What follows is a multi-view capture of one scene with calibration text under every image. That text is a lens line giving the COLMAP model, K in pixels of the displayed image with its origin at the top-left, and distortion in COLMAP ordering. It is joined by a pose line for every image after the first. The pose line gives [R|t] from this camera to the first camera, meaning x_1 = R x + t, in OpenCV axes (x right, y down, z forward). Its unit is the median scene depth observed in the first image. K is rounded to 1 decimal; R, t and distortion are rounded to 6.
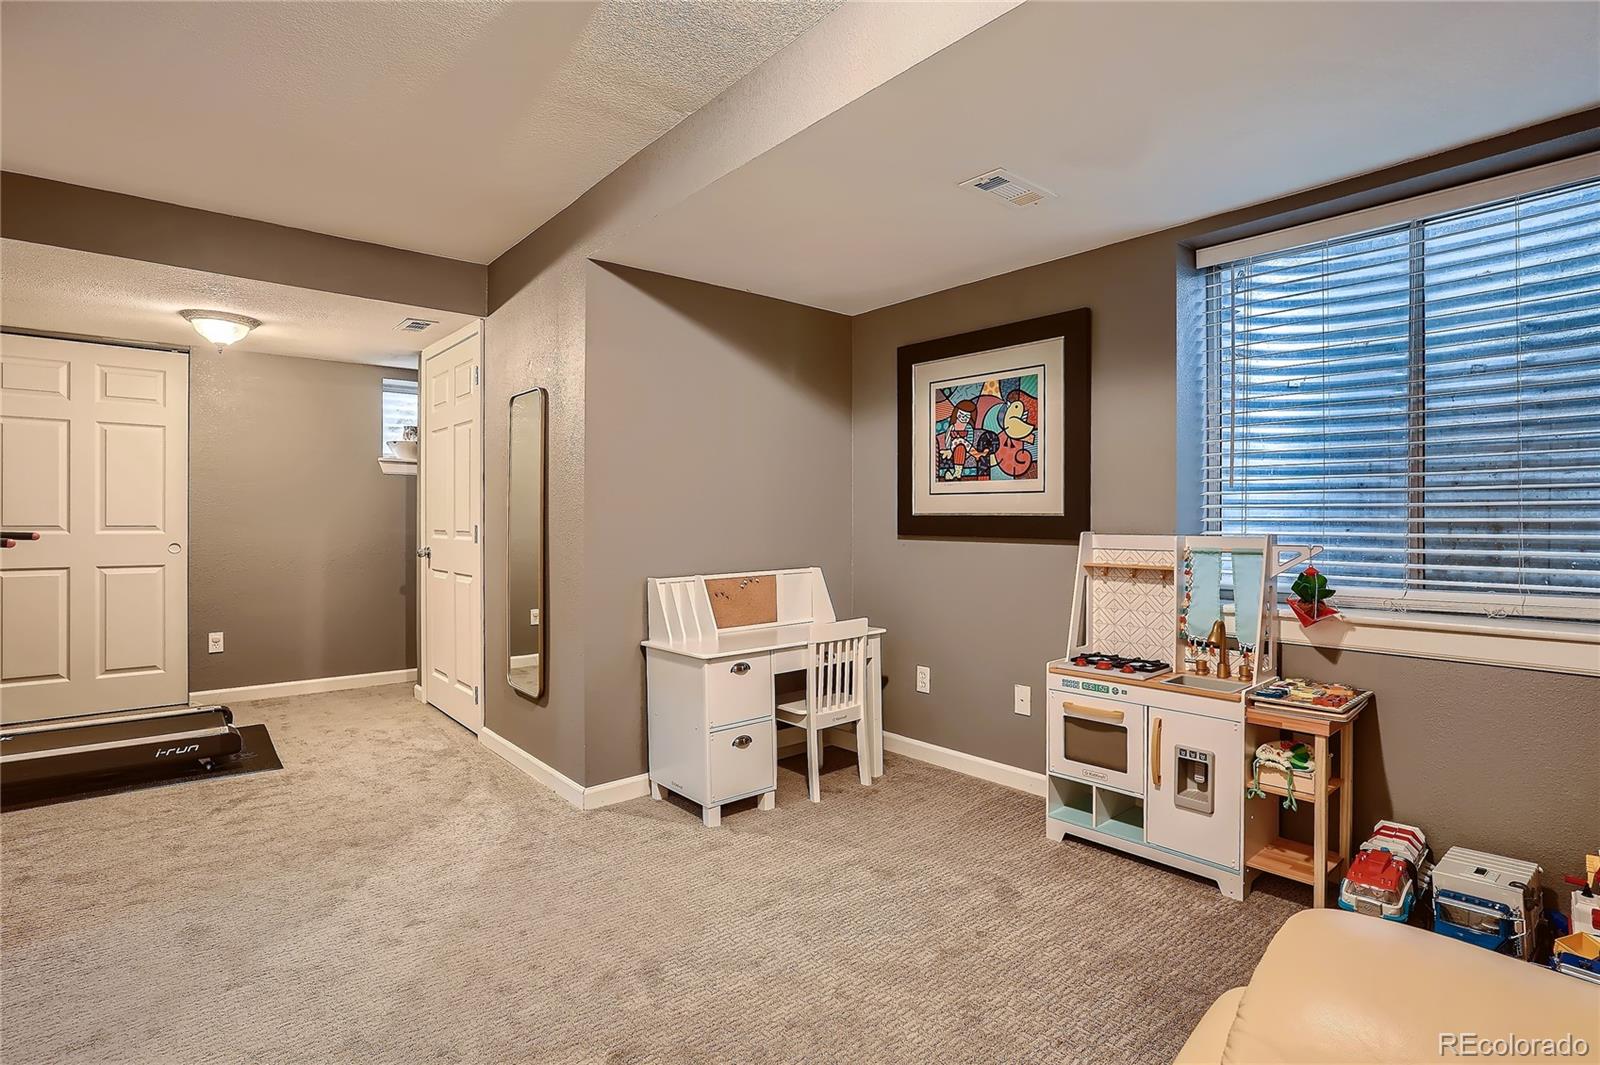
lens RADIAL K [[791.3, 0, 789.3], [0, 791.3, 528.9], [0, 0, 1]] dist [-0.029931, 0.015018]
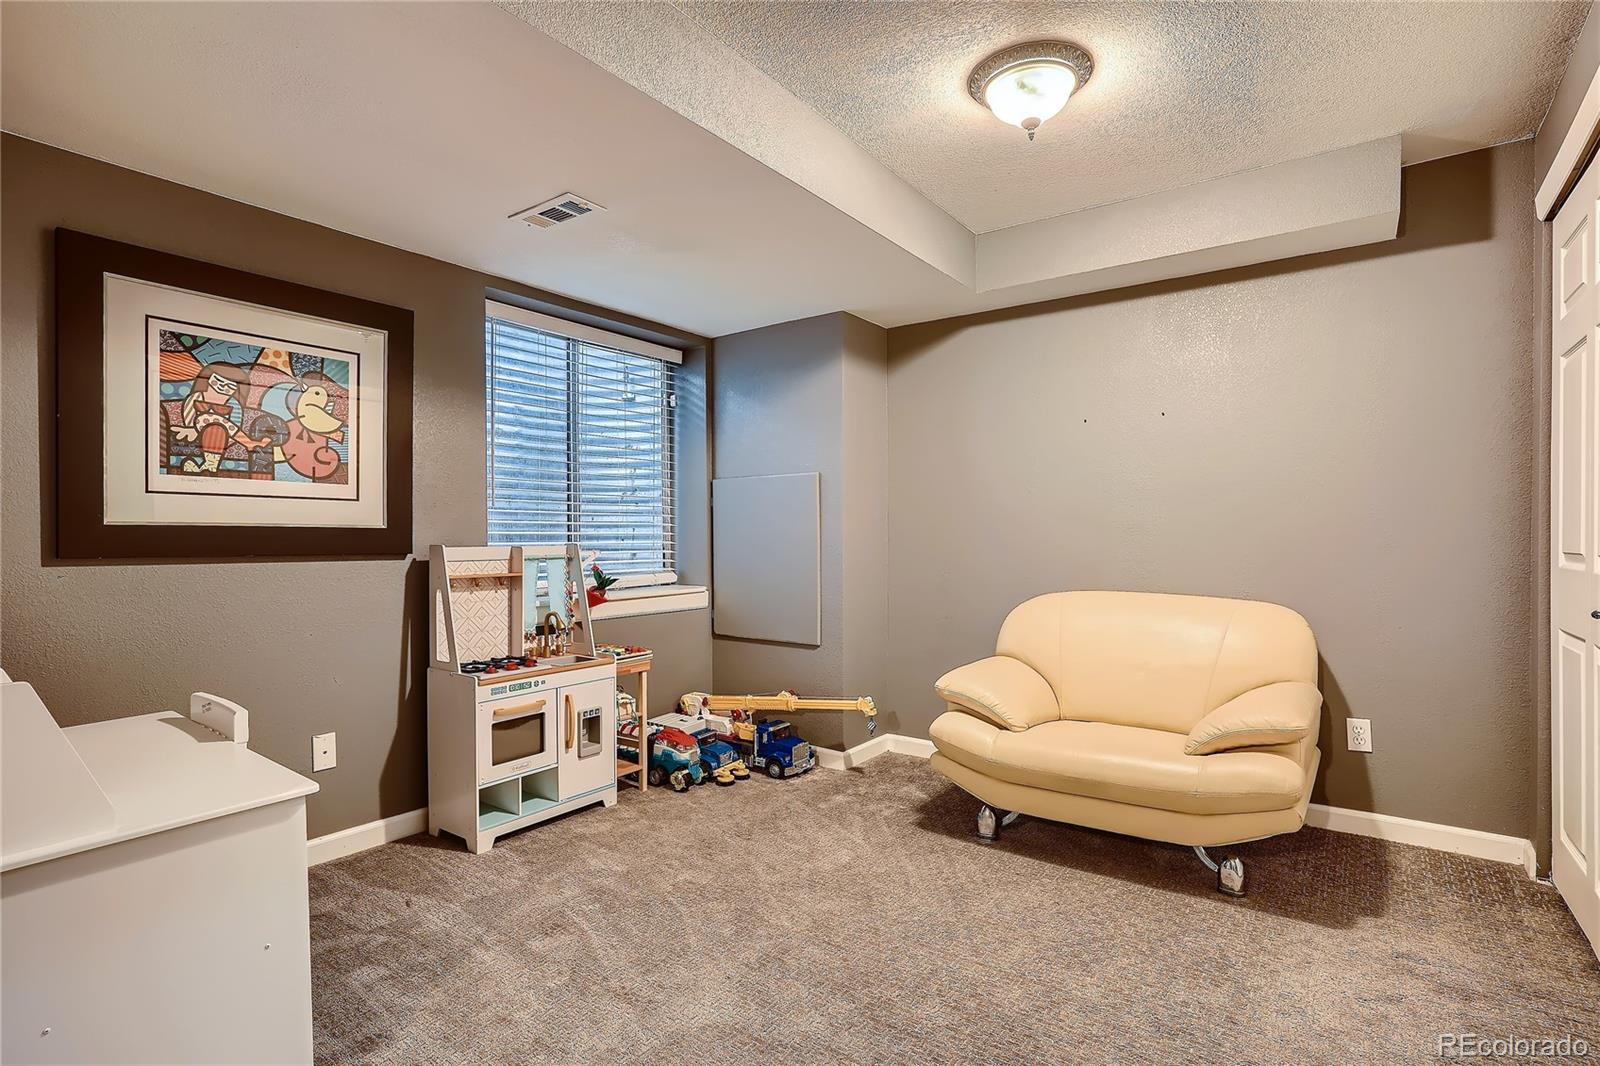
lens RADIAL K [[791.3, 0, 787.9], [0, 791.3, 549.4], [0, 0, 1]] dist [-0.029931, 0.015018]
pose [[-0.229323, -0.015499, 0.973227, -0.603222], [0.013361, 0.999729, 0.019069, -0.003115], [-0.973259, 0.017376, -0.229054, 0.709136]]
